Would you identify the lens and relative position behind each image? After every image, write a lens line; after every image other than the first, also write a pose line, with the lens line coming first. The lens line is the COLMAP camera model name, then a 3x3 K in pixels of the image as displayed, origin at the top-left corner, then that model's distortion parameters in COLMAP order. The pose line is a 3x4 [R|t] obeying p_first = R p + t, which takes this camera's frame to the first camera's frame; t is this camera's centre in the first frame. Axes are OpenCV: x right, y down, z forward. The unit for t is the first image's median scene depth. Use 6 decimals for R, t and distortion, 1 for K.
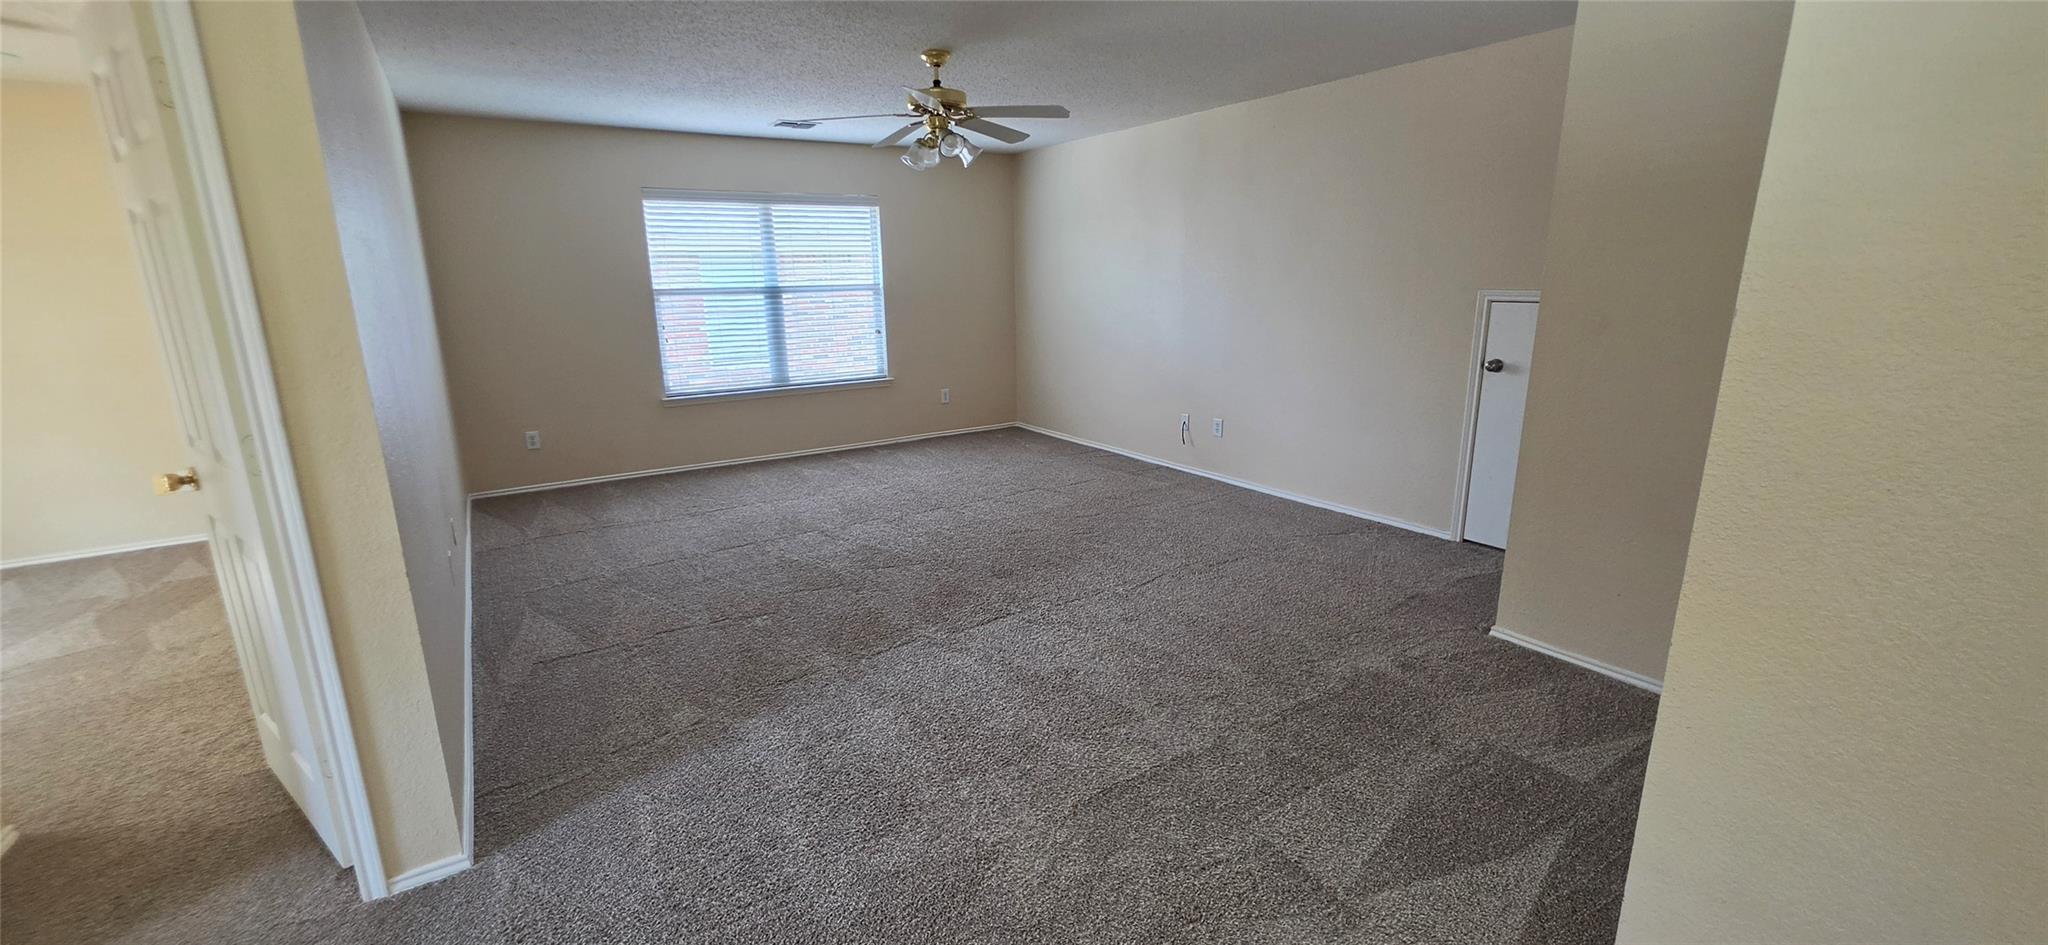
lens RADIAL K [[819.2, 0, 1000.8], [0, 819.2, 473.1], [0, 0, 1]] dist [-0.003123, -0.000016]
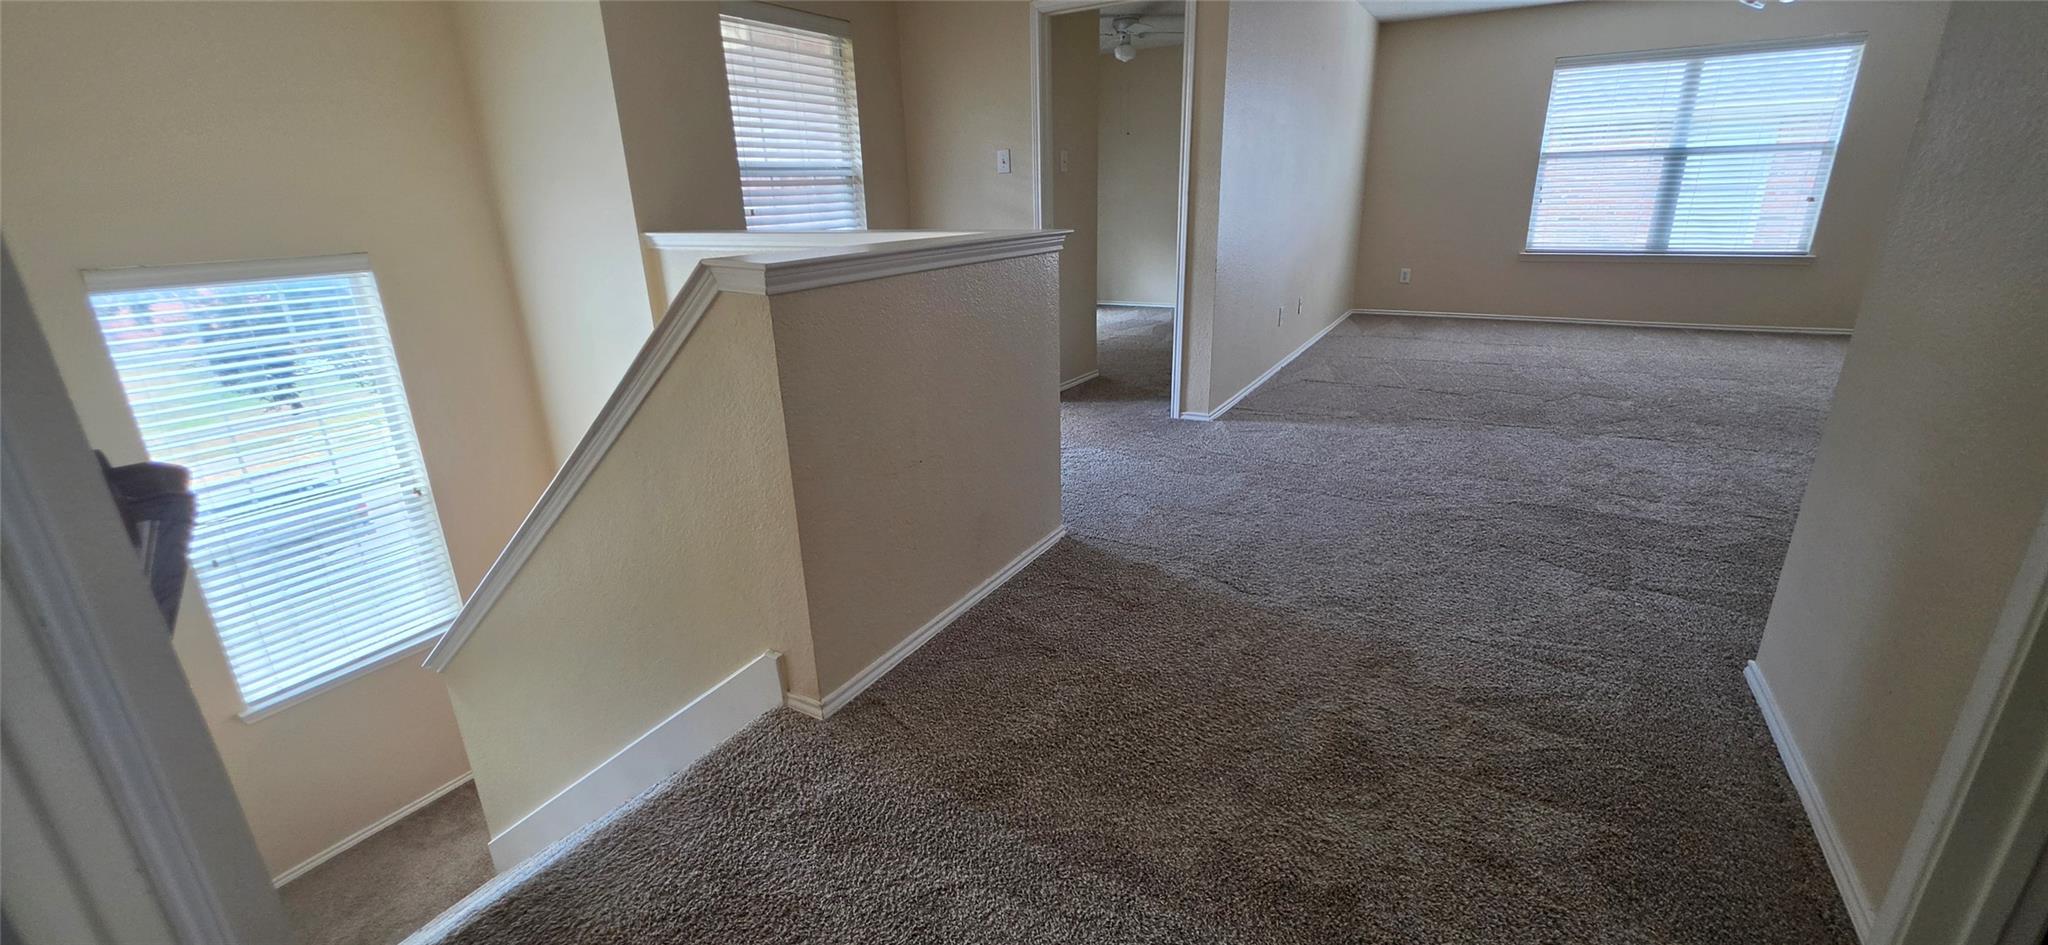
lens RADIAL K [[819.2, 0, 1000.8], [0, 819.2, 473.1], [0, 0, 1]] dist [-0.003123, -0.000016]
pose [[0.436159, 0.296622, -0.849577, 0.328516], [-0.196427, 0.952727, 0.231794, 0.079210], [0.878169, 0.065781, 0.473805, -0.157383]]
